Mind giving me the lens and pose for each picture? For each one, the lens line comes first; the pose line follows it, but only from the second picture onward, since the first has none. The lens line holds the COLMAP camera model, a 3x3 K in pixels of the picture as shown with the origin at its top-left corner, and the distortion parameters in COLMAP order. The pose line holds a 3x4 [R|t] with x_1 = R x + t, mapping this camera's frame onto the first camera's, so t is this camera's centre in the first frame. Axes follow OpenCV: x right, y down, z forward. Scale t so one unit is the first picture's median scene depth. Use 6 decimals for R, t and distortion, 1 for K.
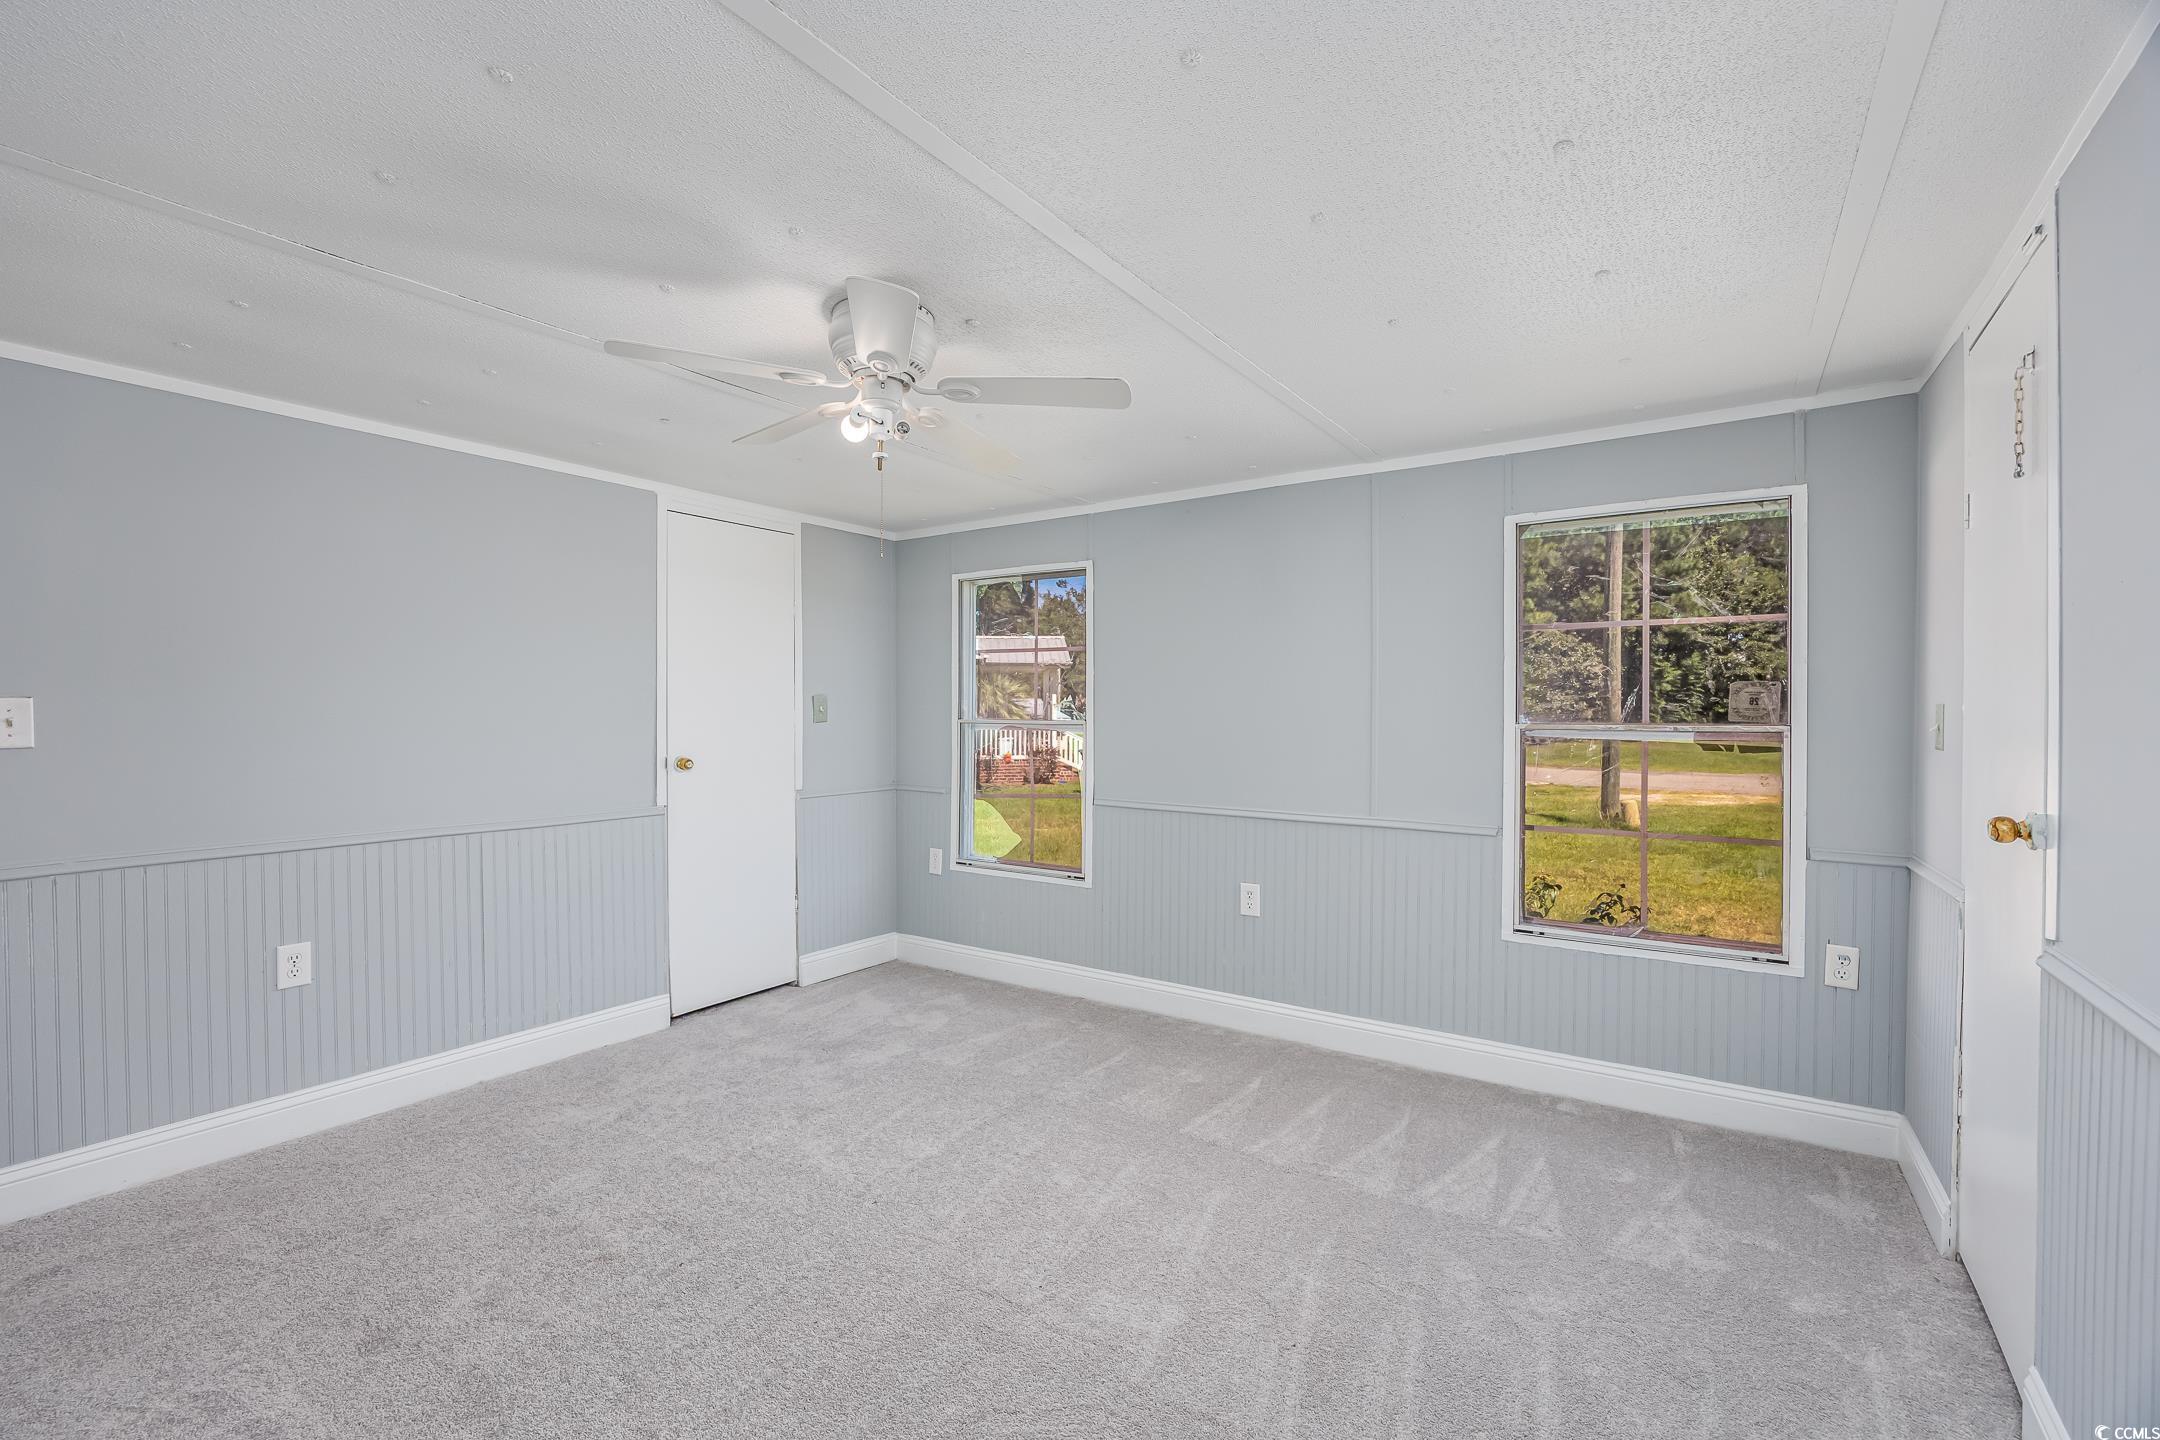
lens RADIAL K [[928.4, 0, 1084.8], [0, 928.4, 717.3], [0, 0, 1]] dist [-0.013711, -0.000057]
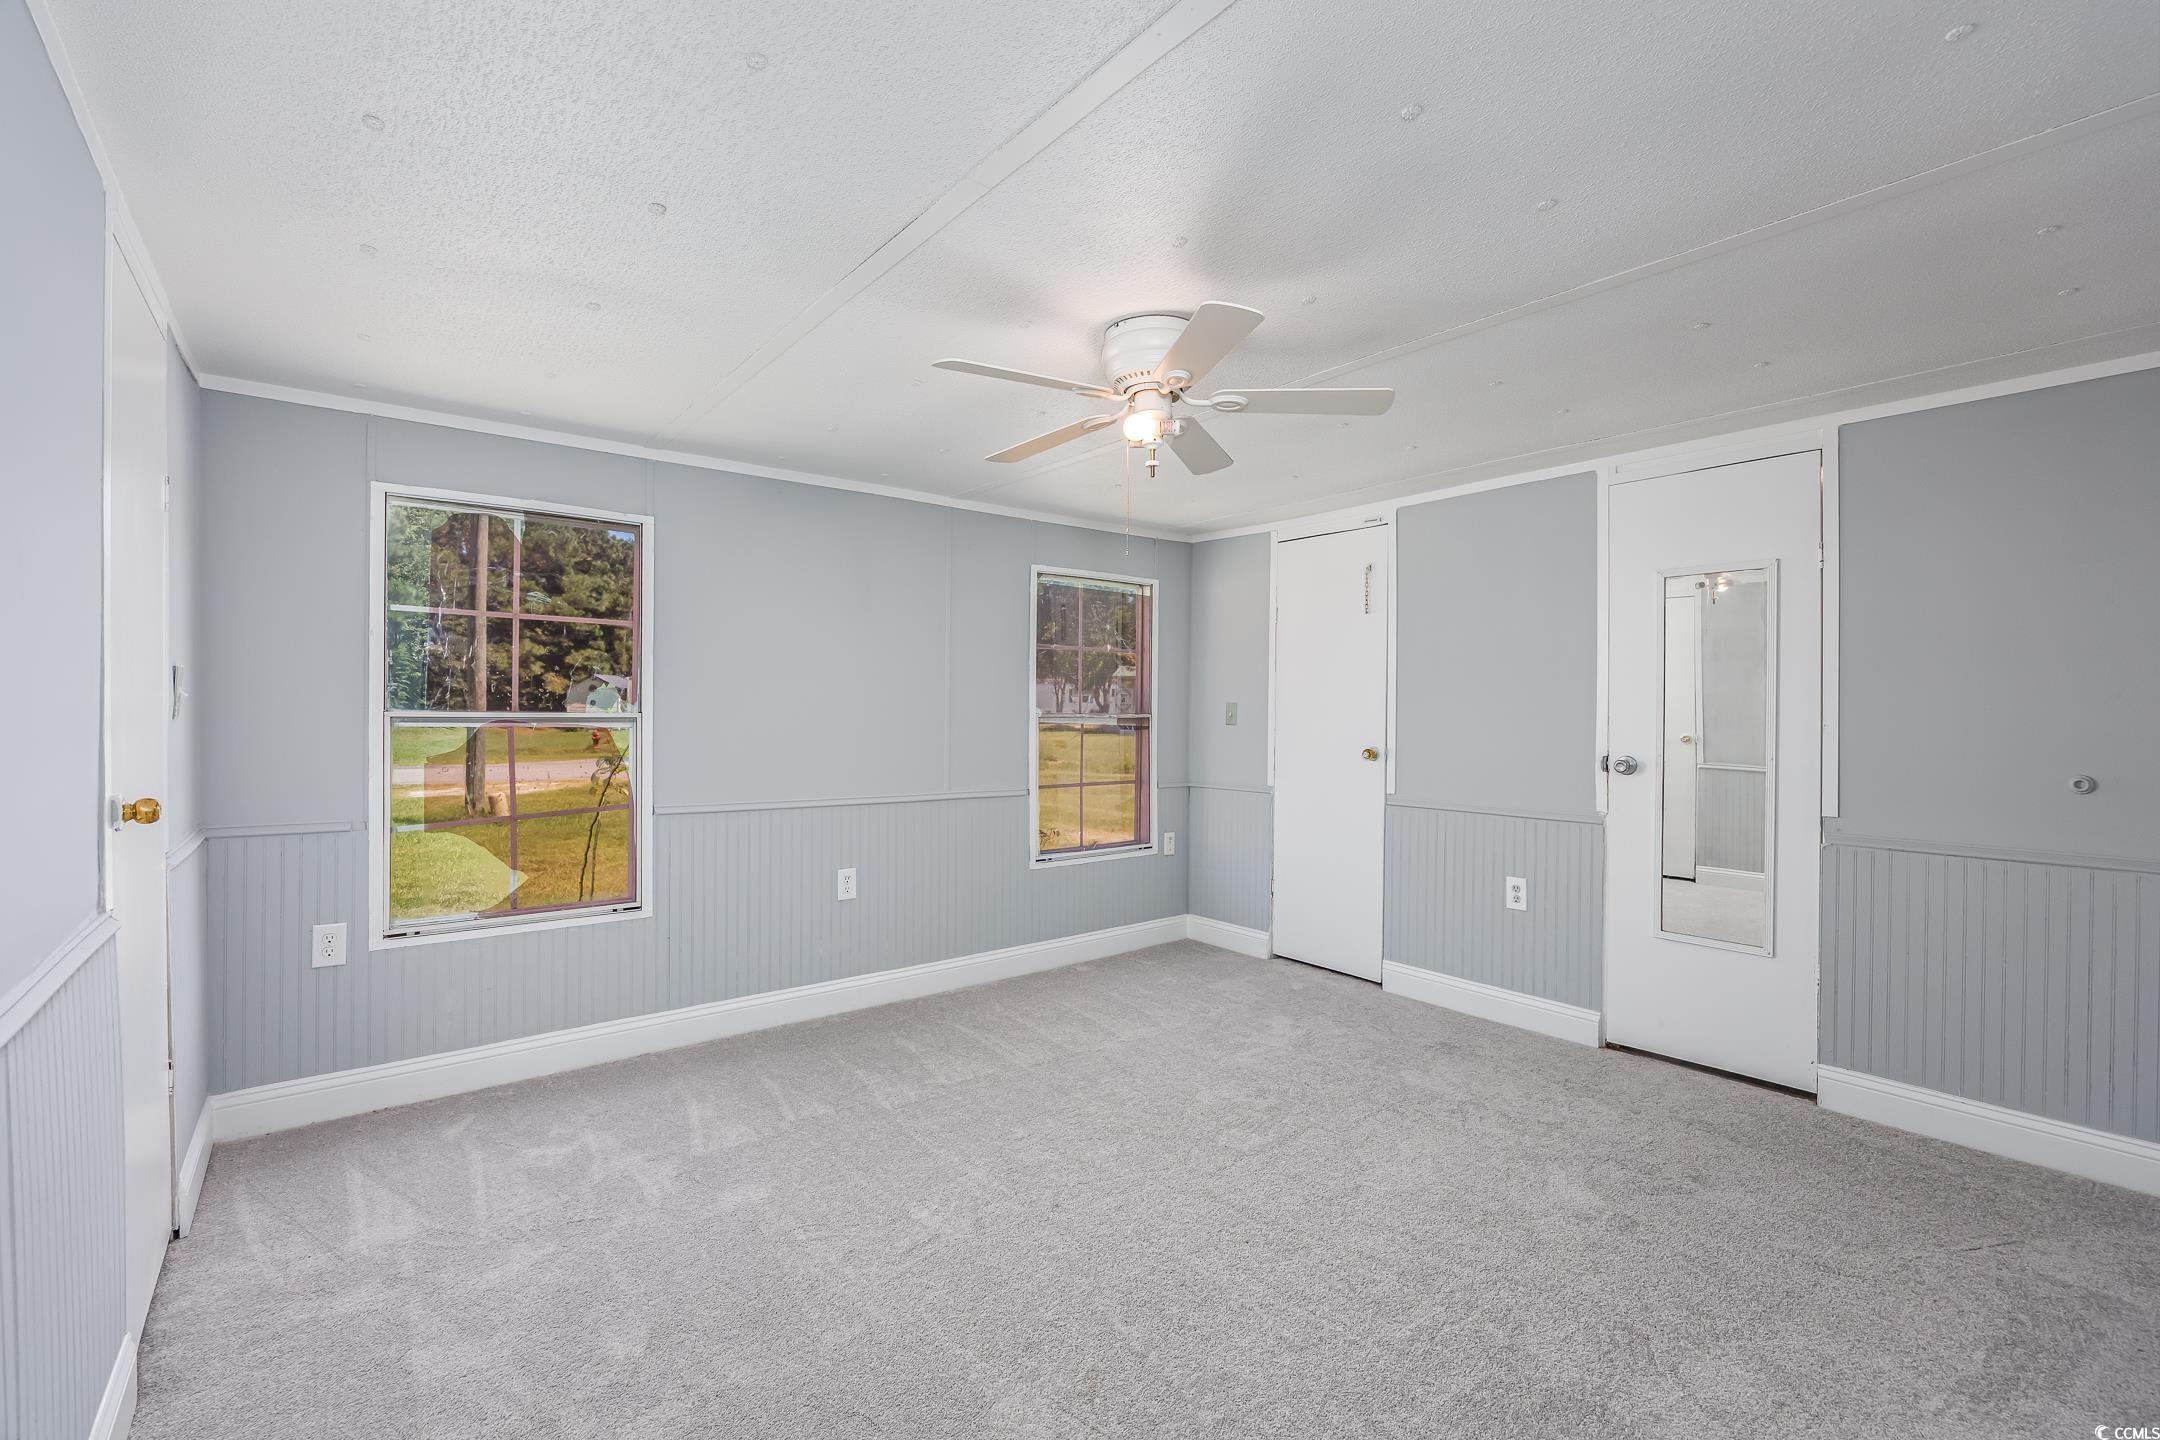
lens RADIAL K [[928.4, 0, 1084.8], [0, 928.4, 717.3], [0, 0, 1]] dist [-0.013711, -0.000057]
pose [[0.300944, -0.007381, 0.953613, -0.705172], [-0.000675, 0.999968, 0.007953, 0.001072], [-0.953642, -0.003037, 0.300930, 0.417768]]
